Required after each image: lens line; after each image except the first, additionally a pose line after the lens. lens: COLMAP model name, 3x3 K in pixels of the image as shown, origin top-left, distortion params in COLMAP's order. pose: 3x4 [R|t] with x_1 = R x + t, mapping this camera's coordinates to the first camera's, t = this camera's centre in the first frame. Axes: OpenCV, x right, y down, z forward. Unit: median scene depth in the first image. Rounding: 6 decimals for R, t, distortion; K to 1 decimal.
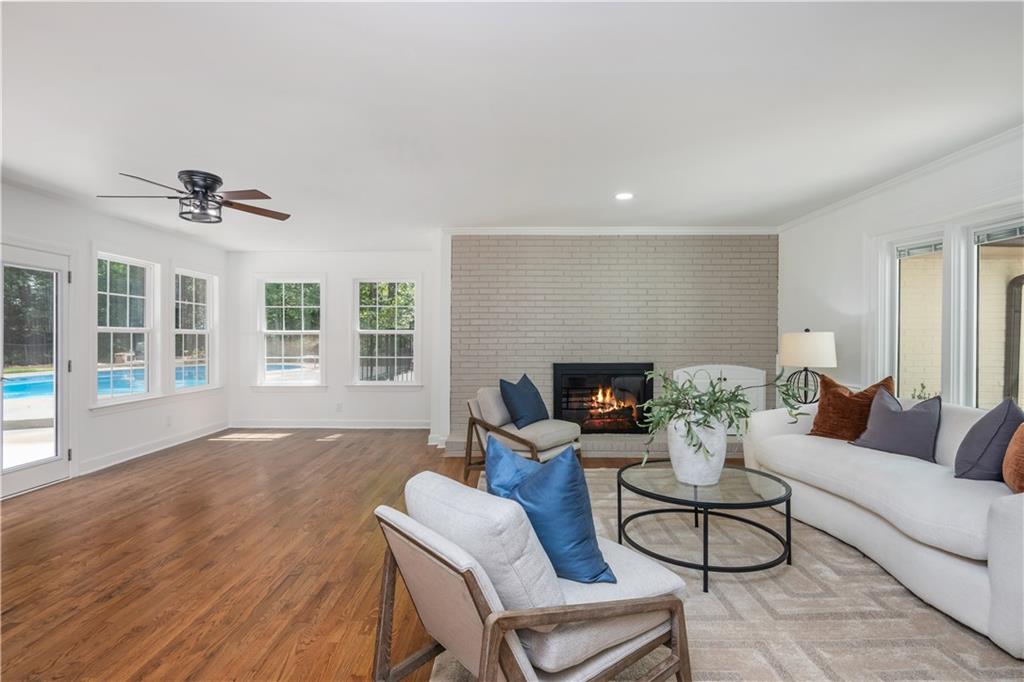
lens RADIAL K [[509.4, 0, 511.9], [0, 509.4, 340.8], [0, 0, 1]] dist [0.003445, -0.000809]
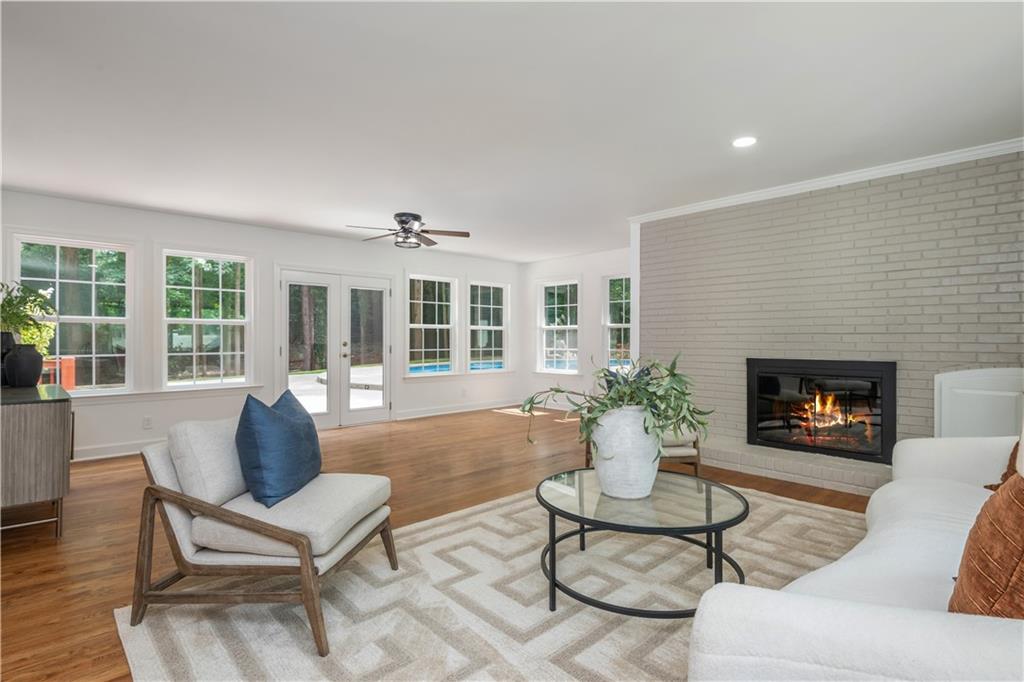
lens RADIAL K [[509.4, 0, 508.9], [0, 509.4, 337.8], [0, 0, 1]] dist [0.003445, -0.000809]
pose [[0.686193, -0.000867, -0.727419, 0.414995], [-0.004172, 0.999978, -0.005128, 0.016756], [0.727407, 0.006553, 0.686175, 0.155472]]
